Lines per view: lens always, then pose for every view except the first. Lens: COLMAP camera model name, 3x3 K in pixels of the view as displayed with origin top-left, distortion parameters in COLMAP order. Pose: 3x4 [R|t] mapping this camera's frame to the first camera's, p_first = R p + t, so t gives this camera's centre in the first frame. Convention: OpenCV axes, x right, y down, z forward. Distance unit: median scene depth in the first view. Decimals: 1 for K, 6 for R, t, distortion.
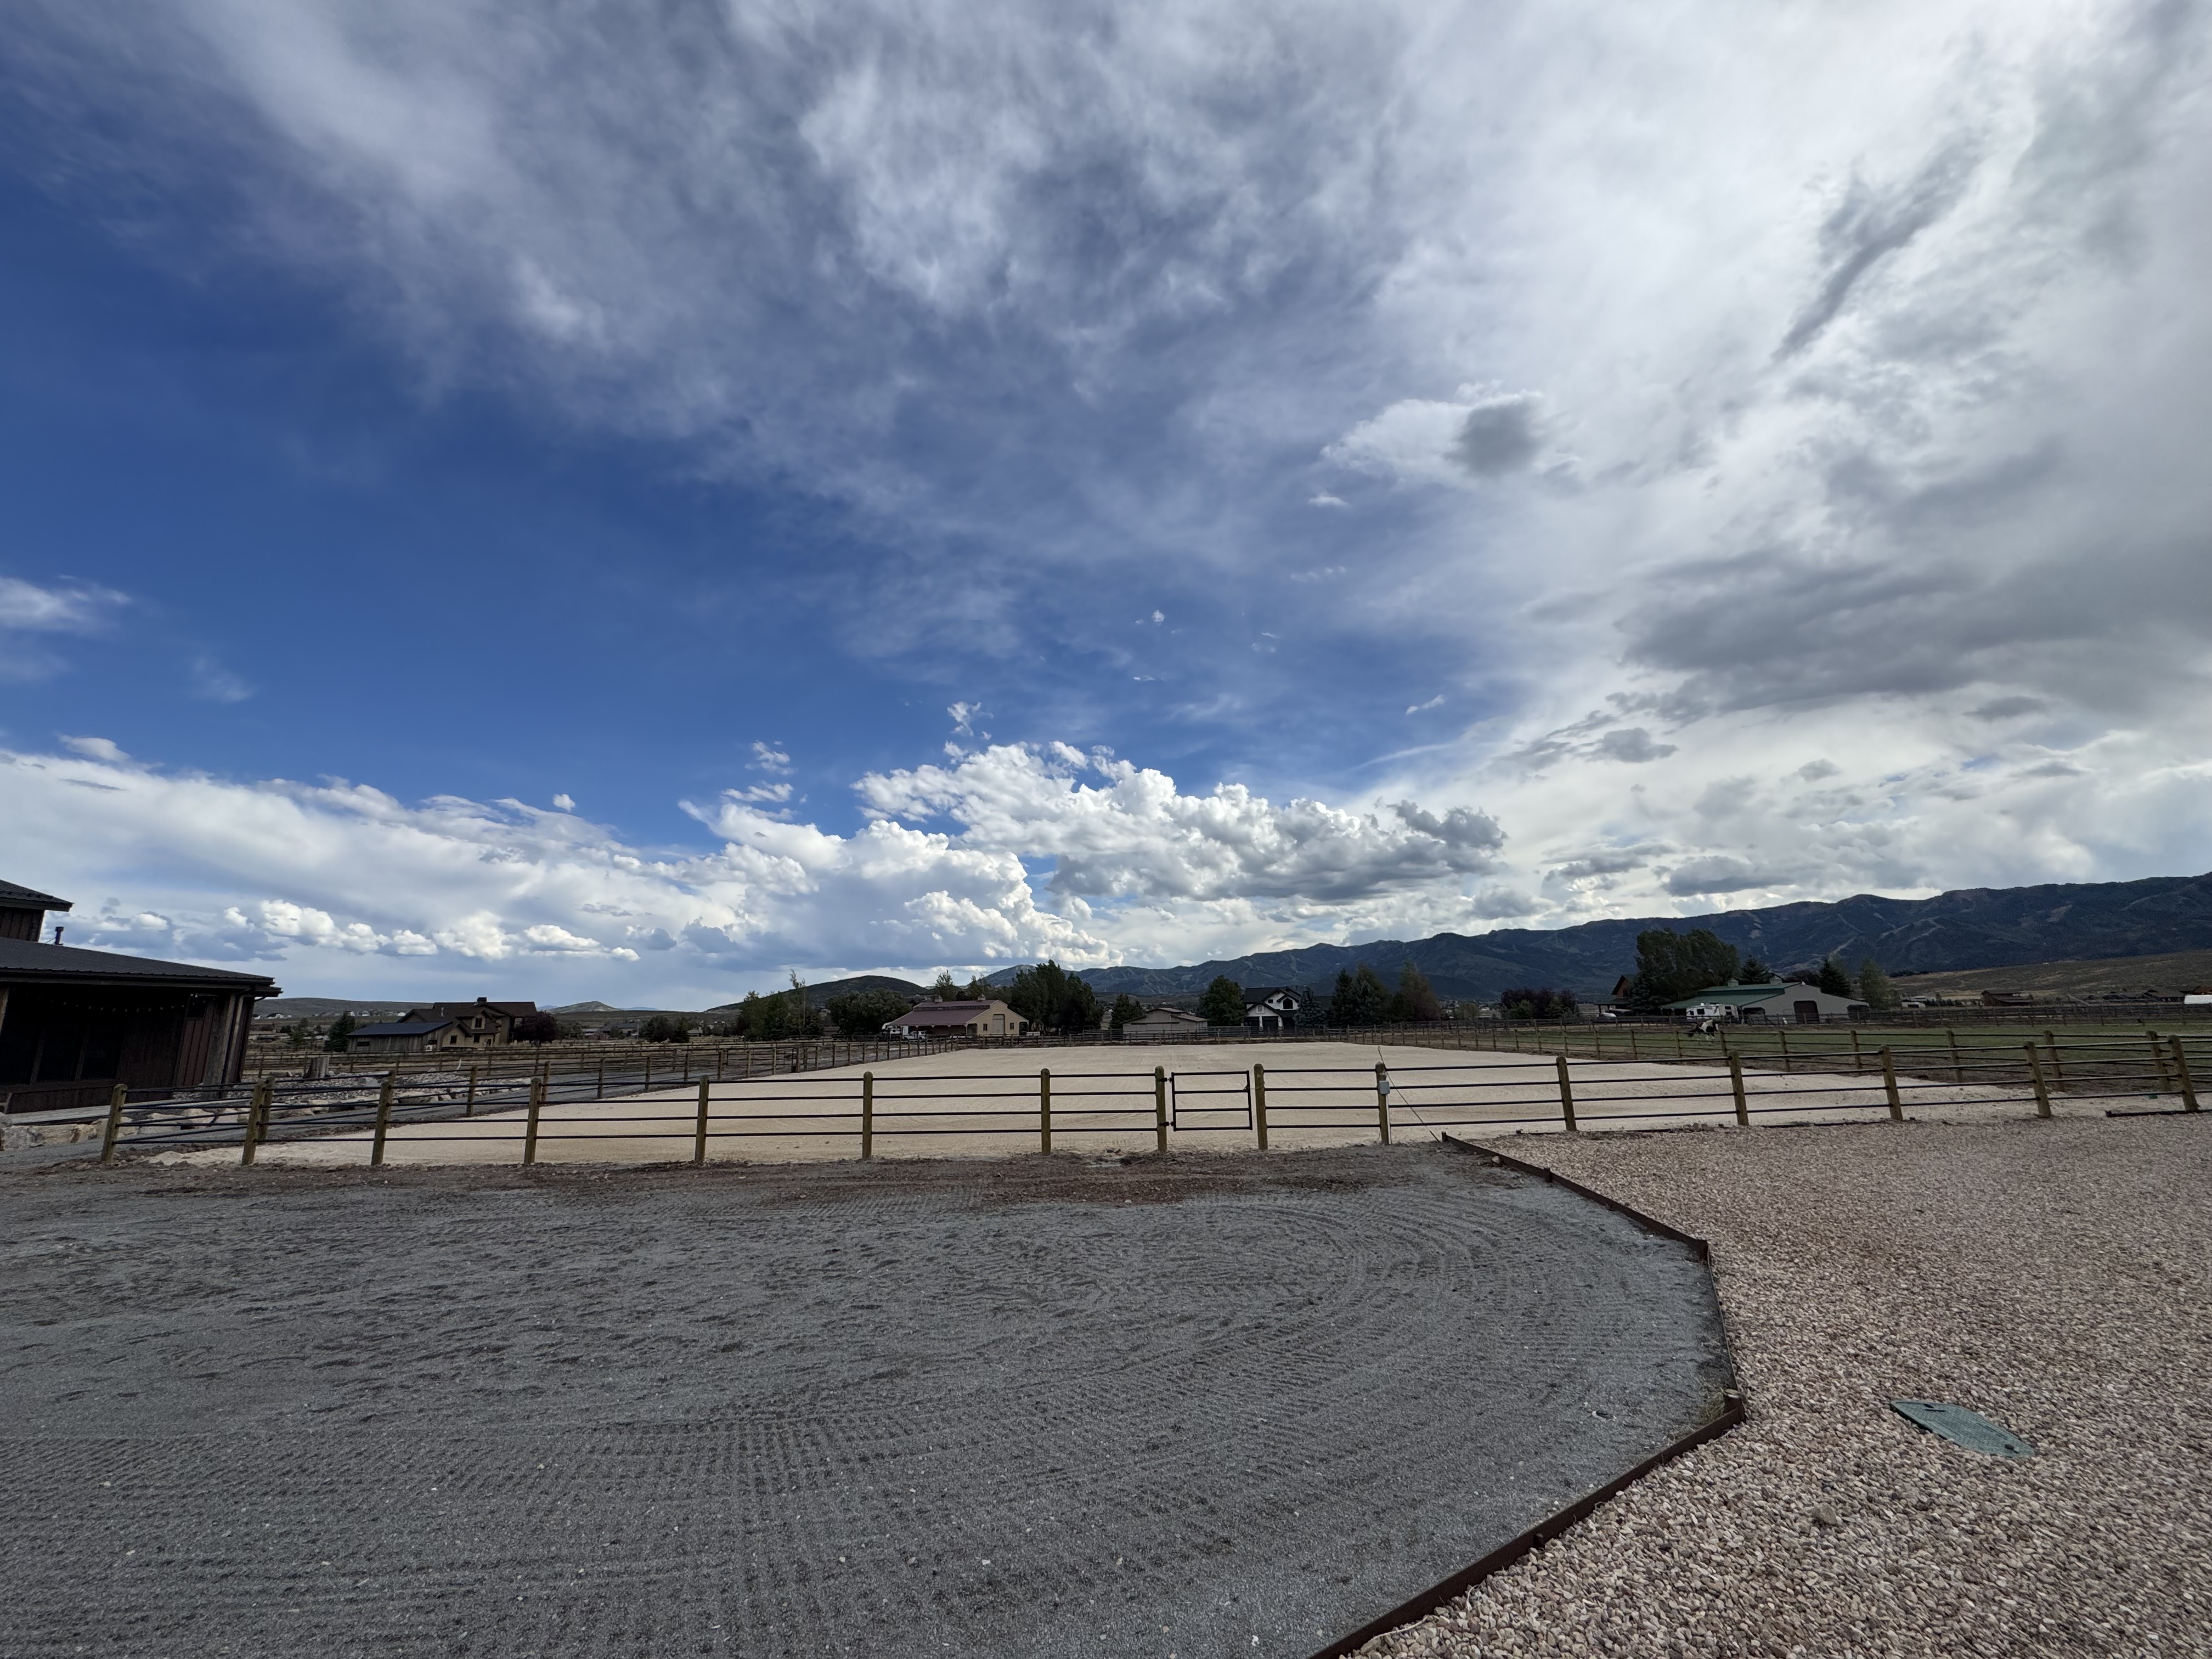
lens RADIAL K [[892.2, 0, 1119.3], [0, 892.2, 853.4], [0, 0, 1]] dist [-0.001737, 0.000094]
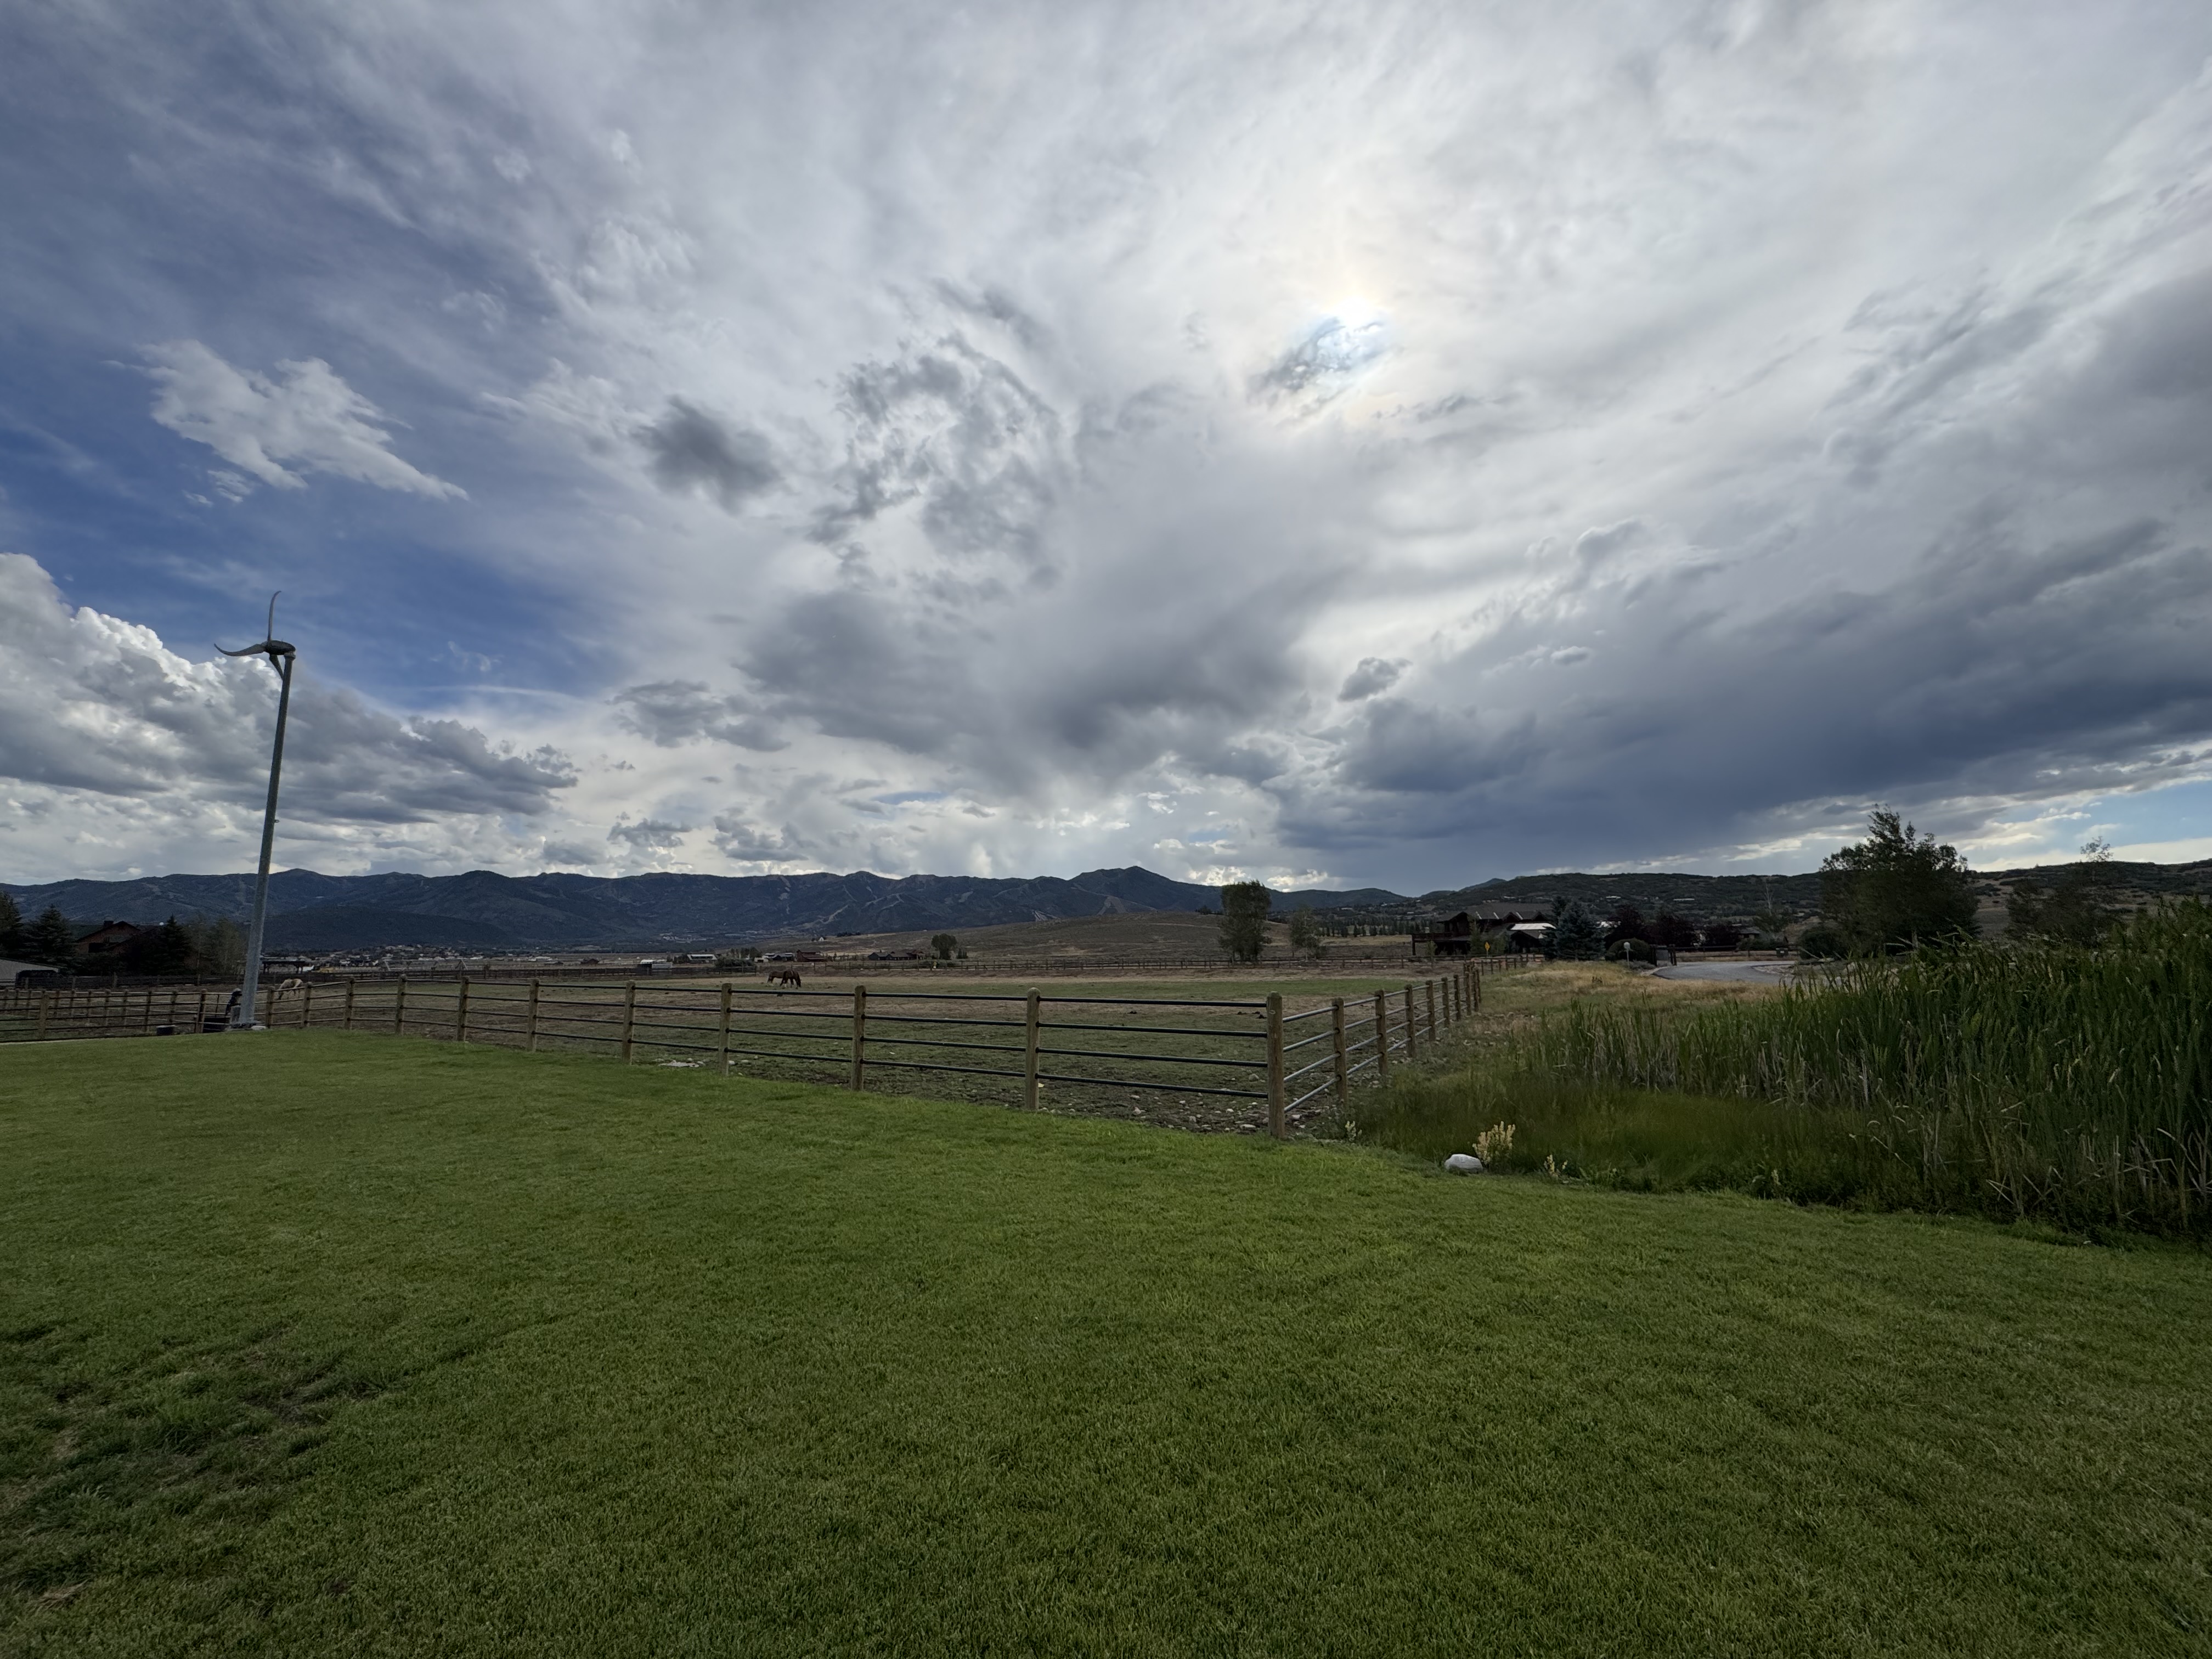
lens RADIAL K [[892.2, 0, 1115.1], [0, 892.2, 834.1], [0, 0, 1]] dist [-0.001737, 0.000094]
pose [[0.560913, 0.125804, 0.818260, -0.073924], [-0.153029, 0.987110, -0.046864, -0.011369], [-0.813609, -0.098931, 0.572934, -0.128707]]
